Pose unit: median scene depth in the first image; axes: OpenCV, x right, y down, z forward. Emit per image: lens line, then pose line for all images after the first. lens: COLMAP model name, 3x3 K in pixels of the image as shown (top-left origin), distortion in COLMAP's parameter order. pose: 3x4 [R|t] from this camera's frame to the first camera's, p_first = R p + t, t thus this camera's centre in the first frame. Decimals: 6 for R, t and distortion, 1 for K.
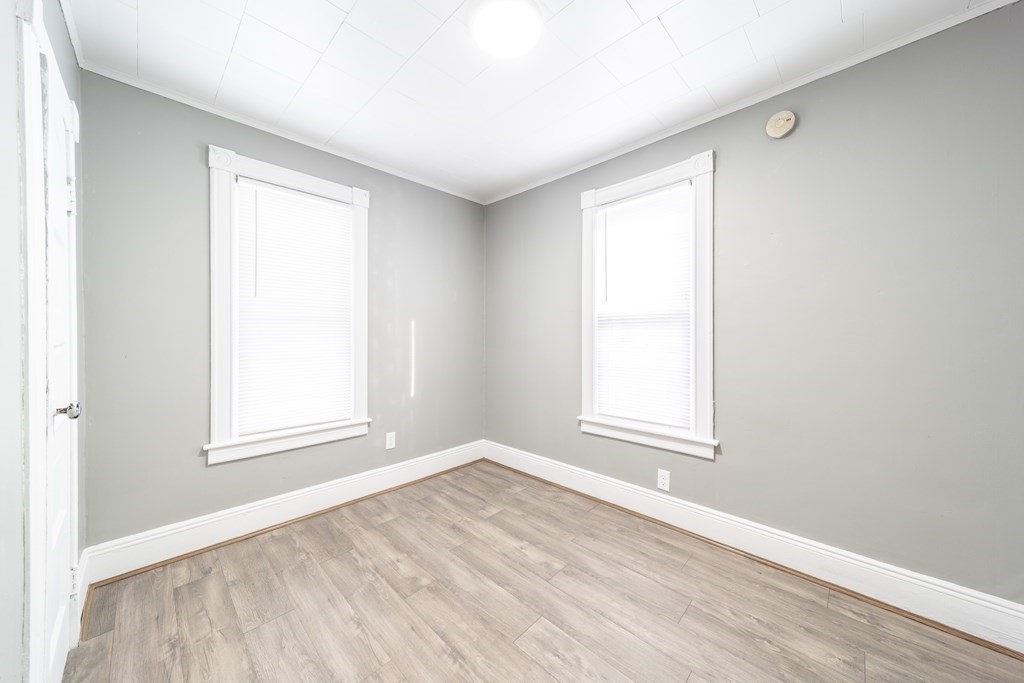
lens RADIAL K [[351.0, 0, 509.4], [0, 351.0, 340.9], [0, 0, 1]] dist [0.006927, -0.000524]
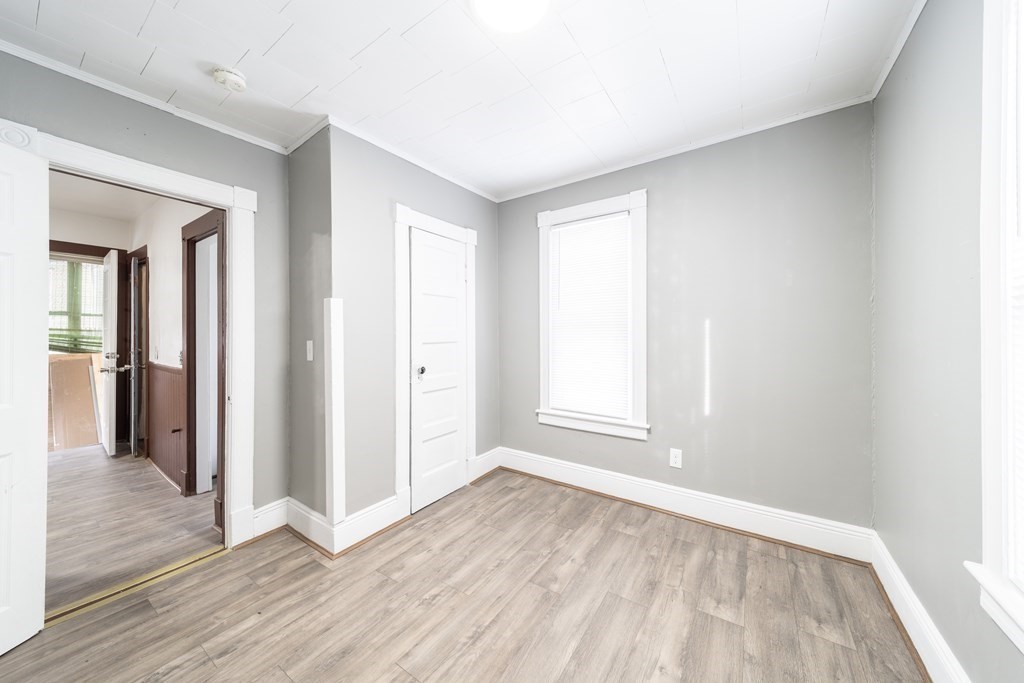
lens RADIAL K [[351.0, 0, 510.5], [0, 351.0, 334.1], [0, 0, 1]] dist [0.006927, -0.000524]
pose [[0.191727, -0.004036, -0.981440, 0.589264], [-0.018698, 0.999795, -0.007765, -0.013222], [0.981270, 0.019839, 0.191612, 0.562077]]
